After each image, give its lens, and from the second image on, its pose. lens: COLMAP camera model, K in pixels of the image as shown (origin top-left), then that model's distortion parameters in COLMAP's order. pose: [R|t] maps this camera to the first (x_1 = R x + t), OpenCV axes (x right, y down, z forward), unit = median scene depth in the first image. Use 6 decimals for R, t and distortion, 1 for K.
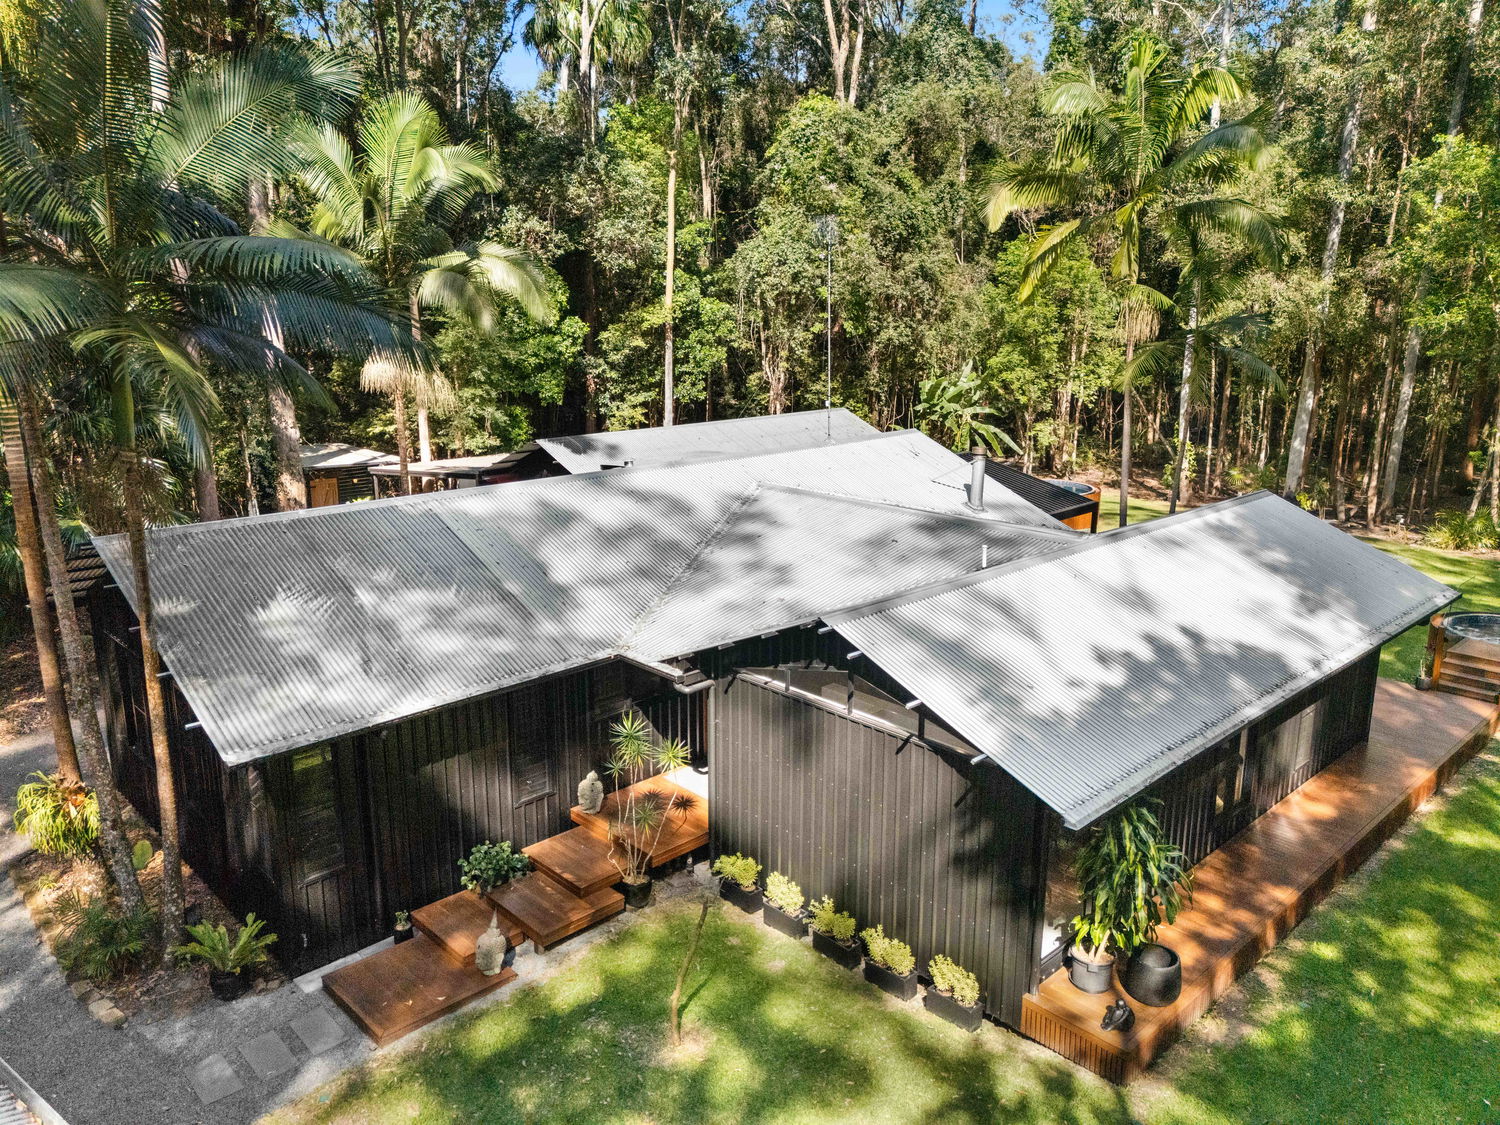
lens RADIAL K [[1100.7, 0, 753.3], [0, 1100.7, 557.5], [0, 0, 1]] dist [0.068408, -0.001468]
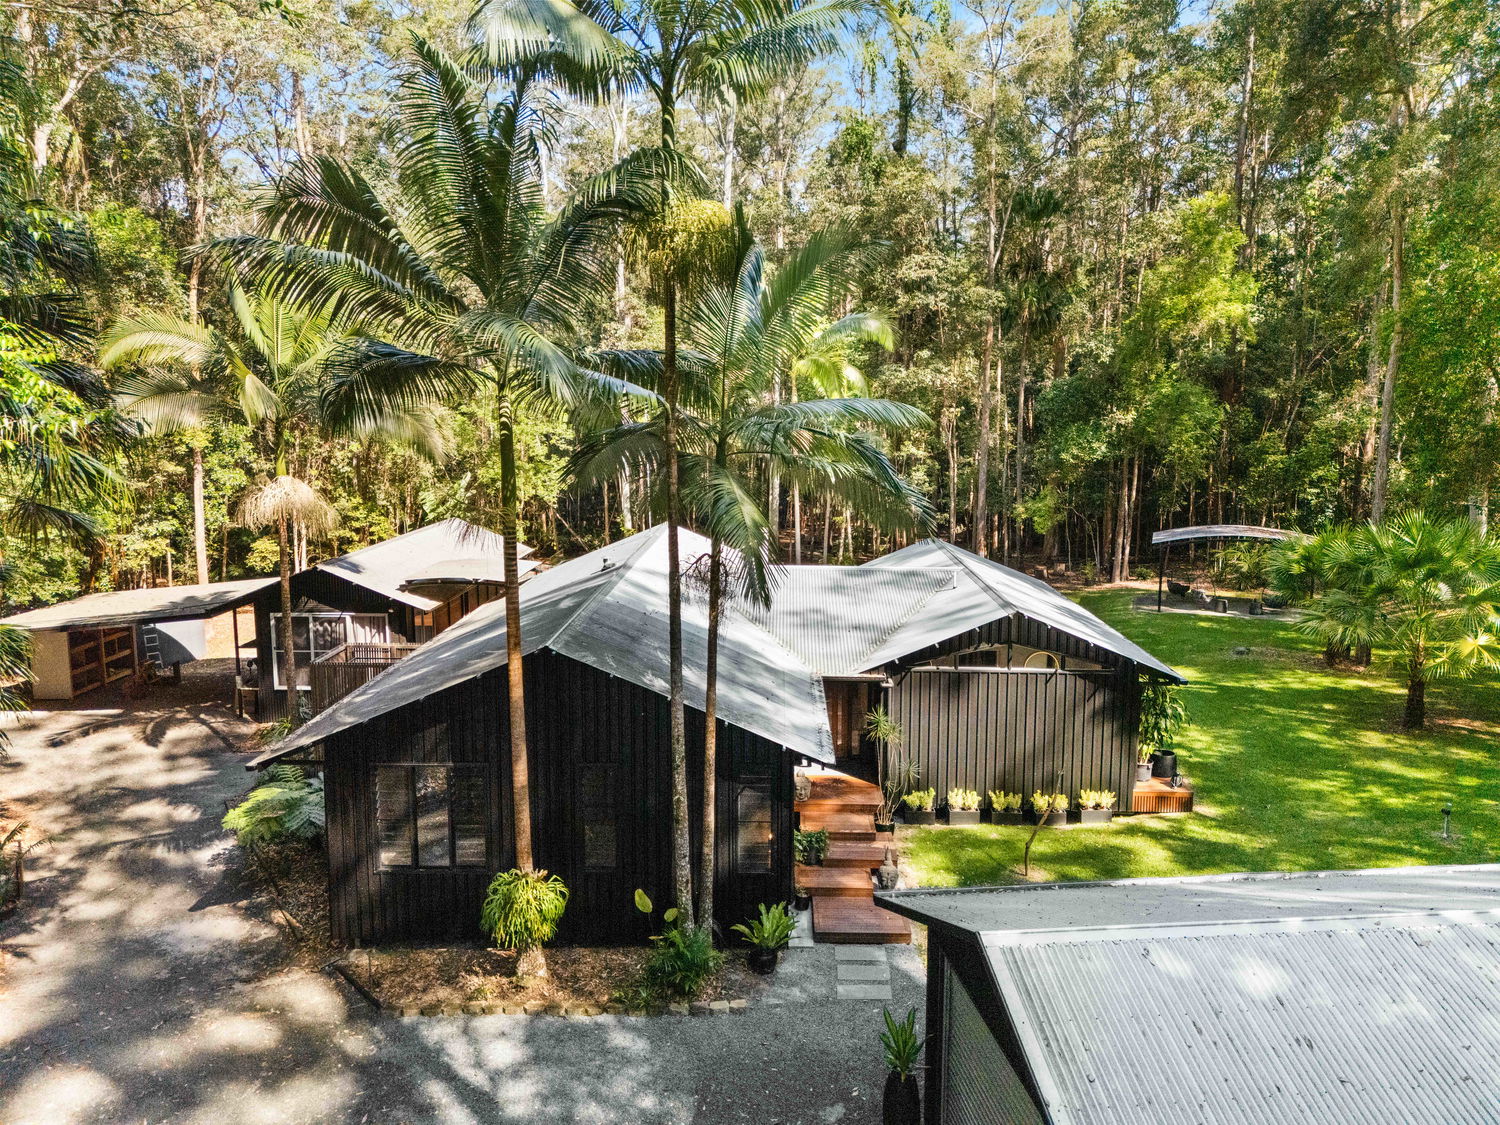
lens RADIAL K [[1100.7, 0, 753.3], [0, 1100.7, 557.5], [0, 0, 1]] dist [0.068408, -0.001468]
pose [[0.713455, -0.105759, 0.692674, -1.312908], [0.171197, 0.984895, -0.025956, -0.046353], [-0.679466, 0.137102, 0.720784, 0.032670]]
